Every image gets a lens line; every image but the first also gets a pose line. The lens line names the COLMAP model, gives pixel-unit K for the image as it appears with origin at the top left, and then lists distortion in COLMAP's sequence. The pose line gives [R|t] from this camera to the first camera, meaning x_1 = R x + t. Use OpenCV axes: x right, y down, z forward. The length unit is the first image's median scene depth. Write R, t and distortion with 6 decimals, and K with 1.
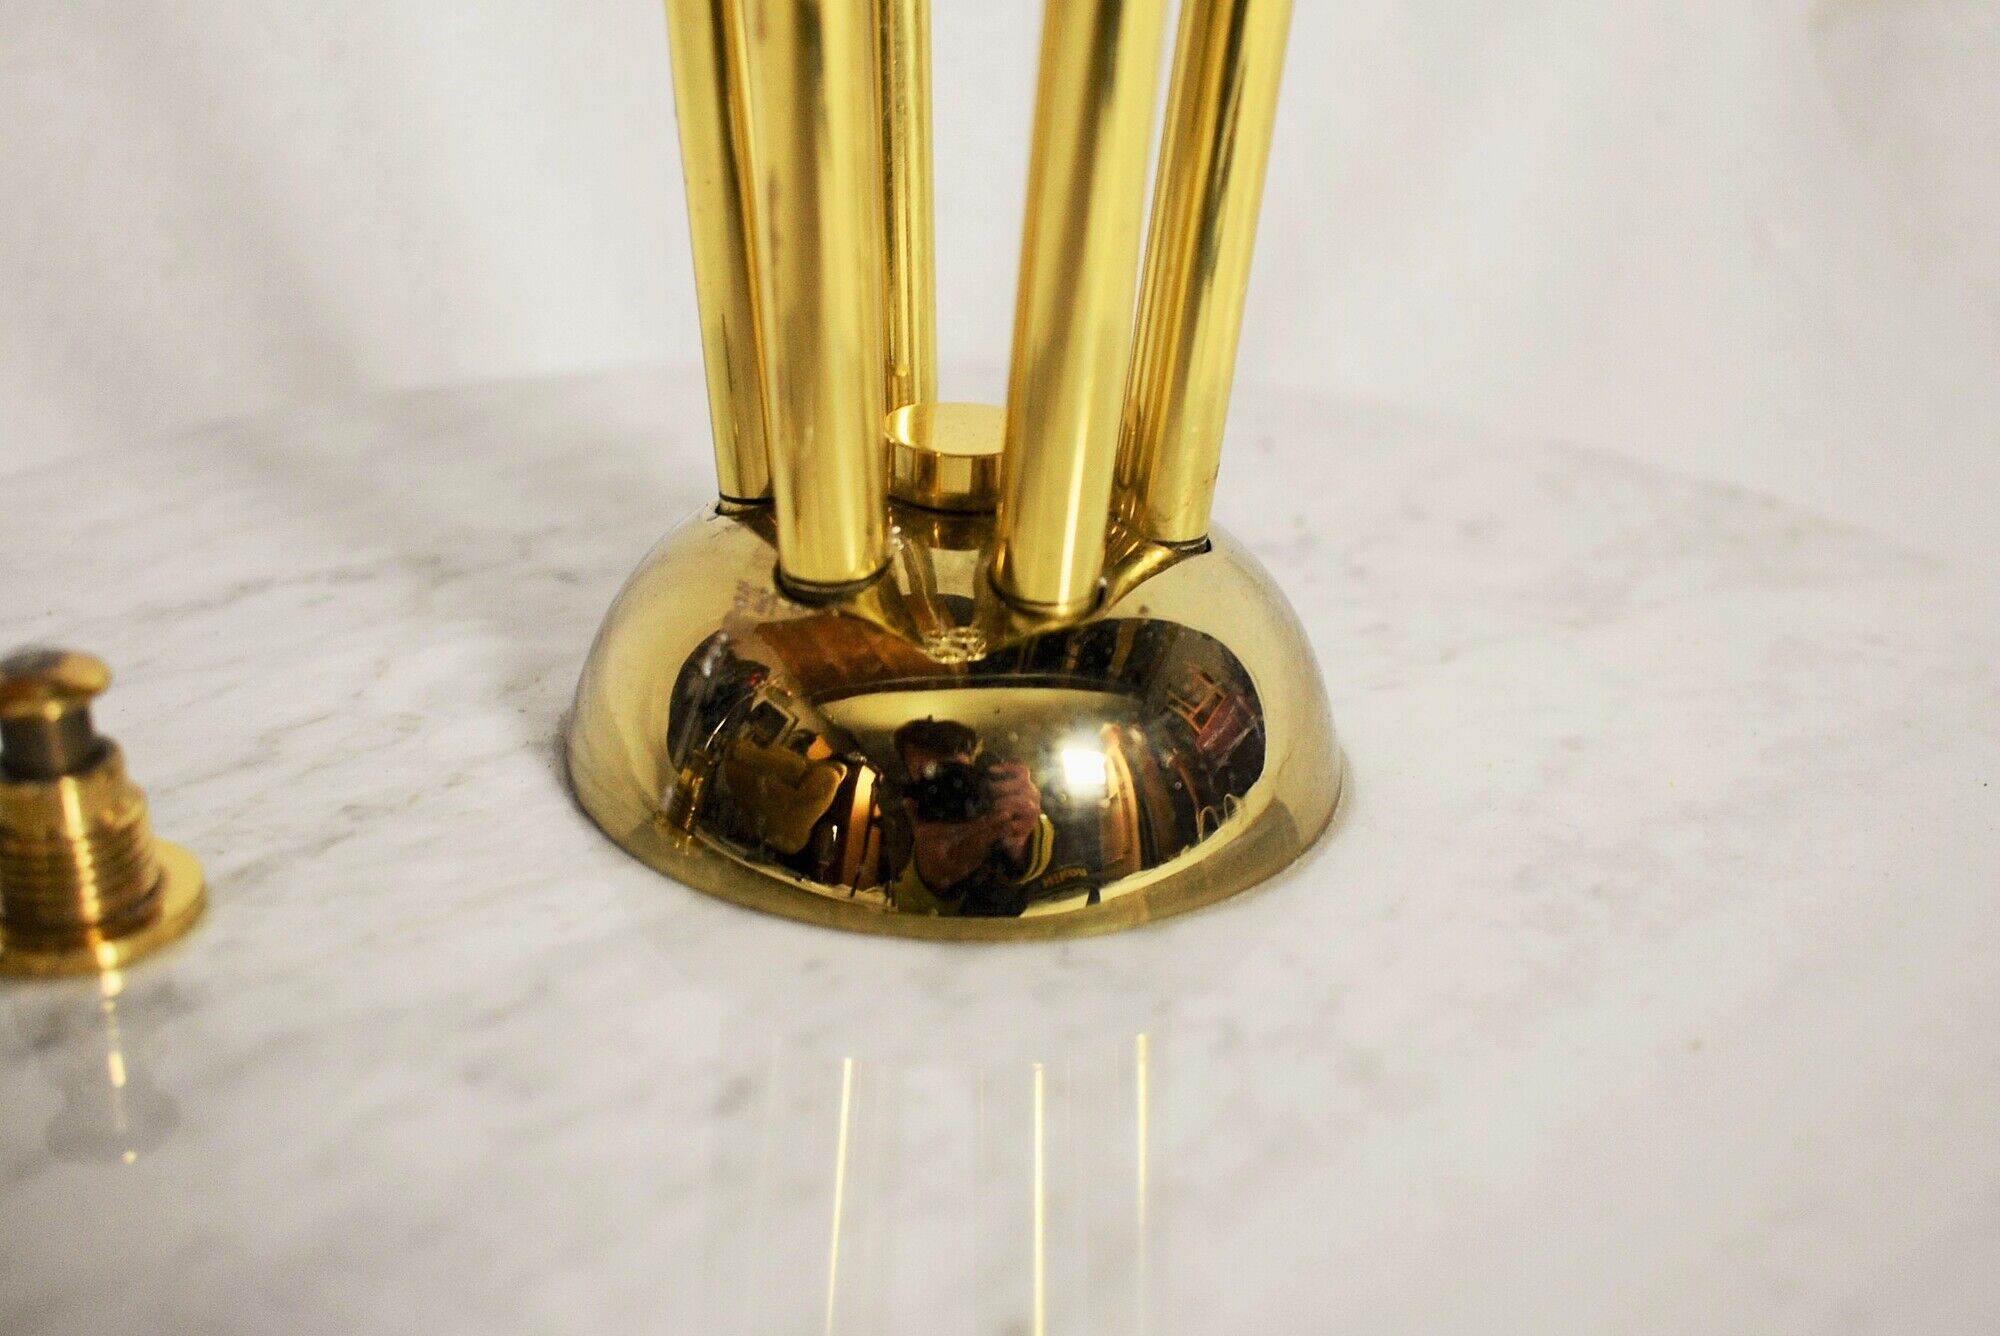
lens RADIAL K [[2027.8, 0, 997.9], [0, 2027.8, 674.8], [0, 0, 1]] dist [-0.019410, 0.000000]
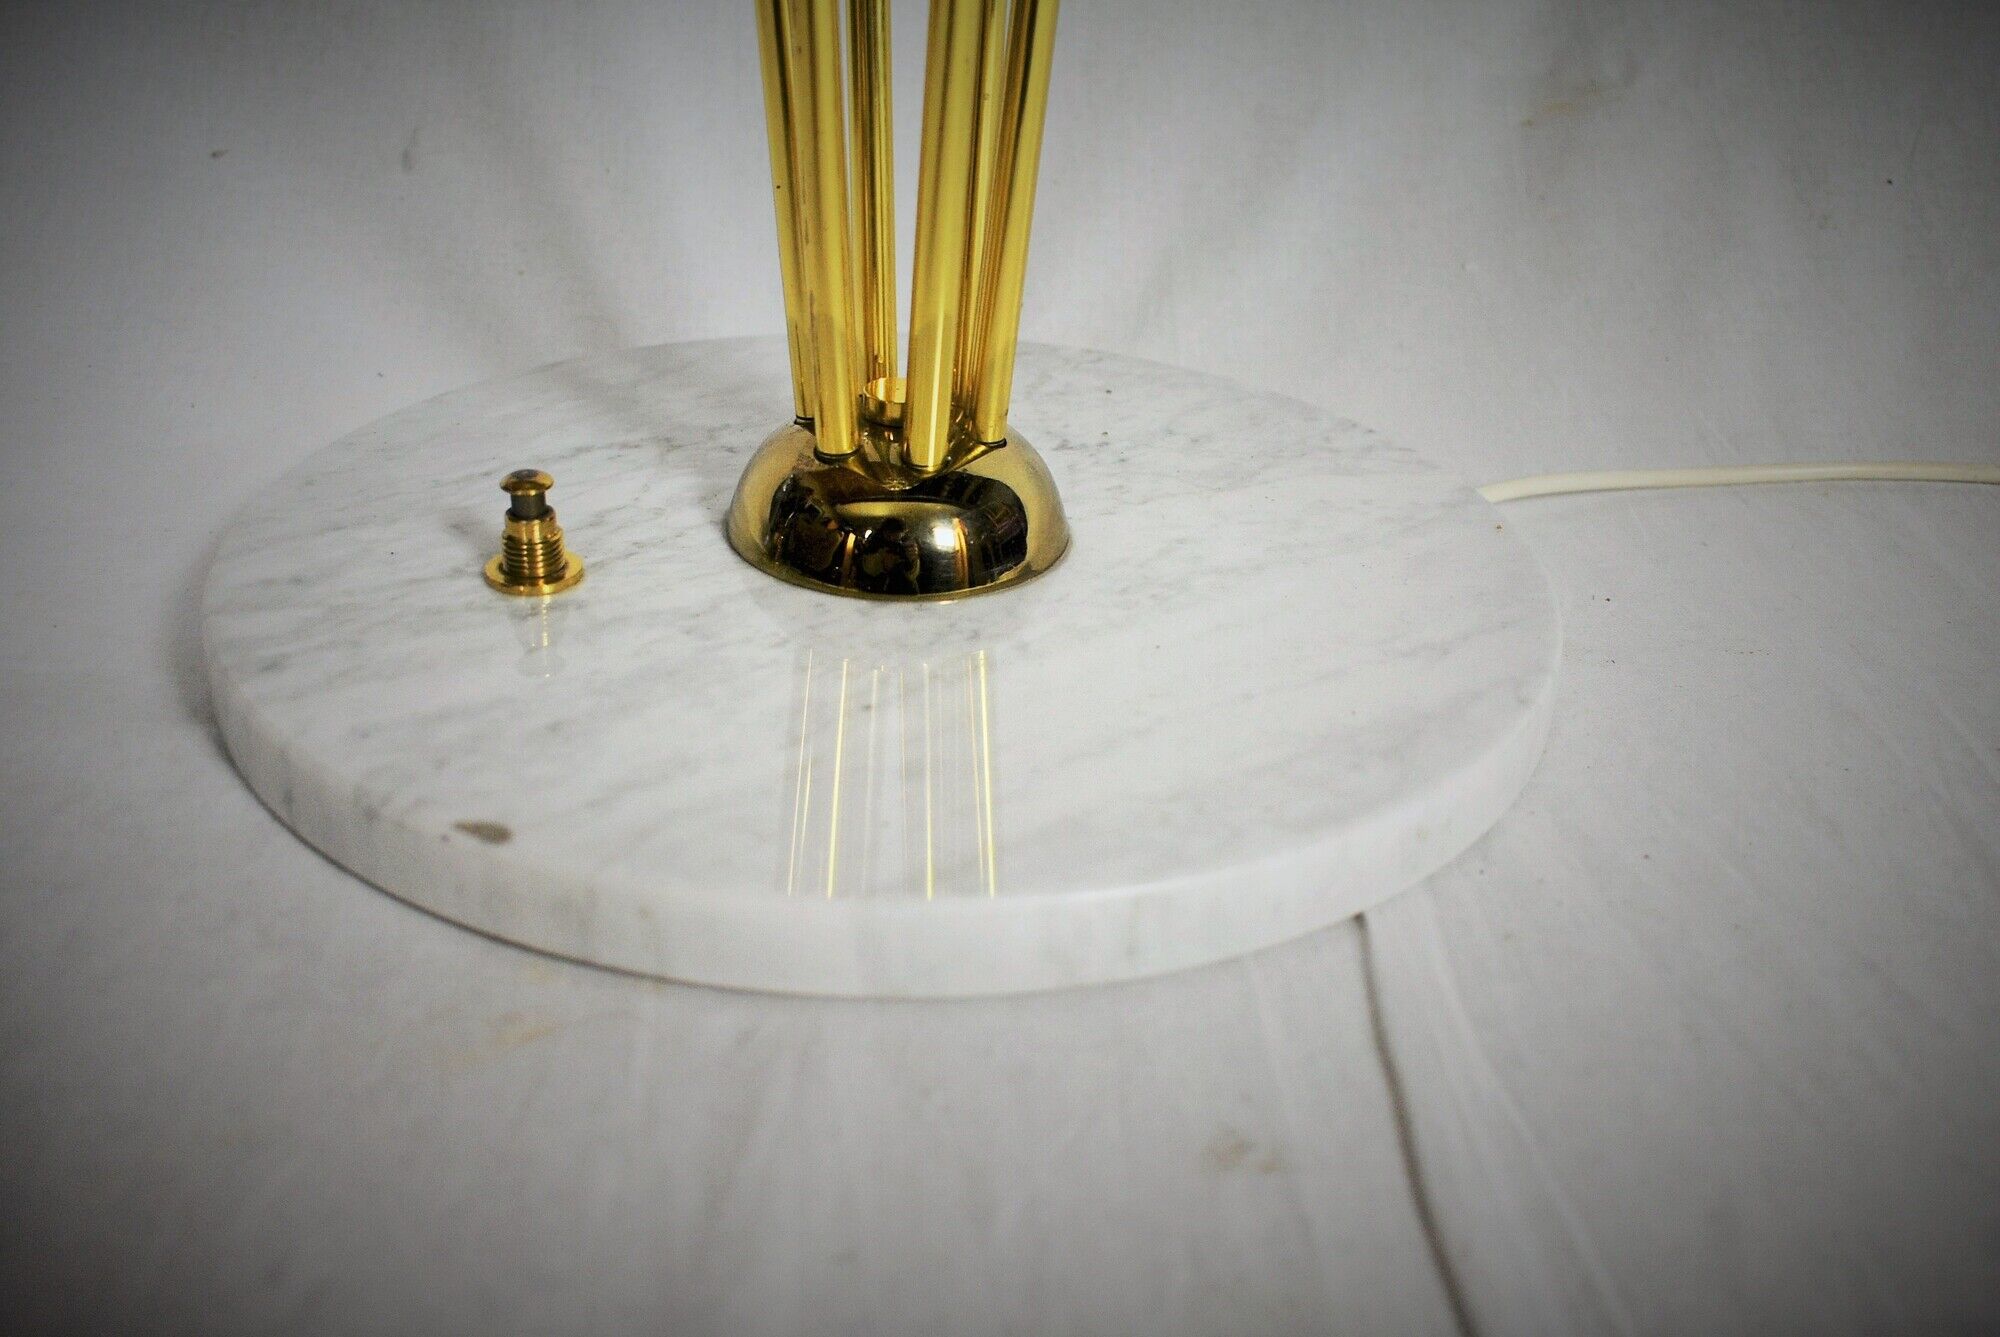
lens RADIAL K [[2027.8, 0, 1006.6], [0, 2027.8, 666.4], [0, 0, 1]] dist [-0.019410, 0.000000]
pose [[0.996195, 0.041121, -0.076837, 0.298415], [-0.037325, 0.998041, 0.050203, 0.073570], [0.078751, -0.047144, 0.995779, -1.326927]]
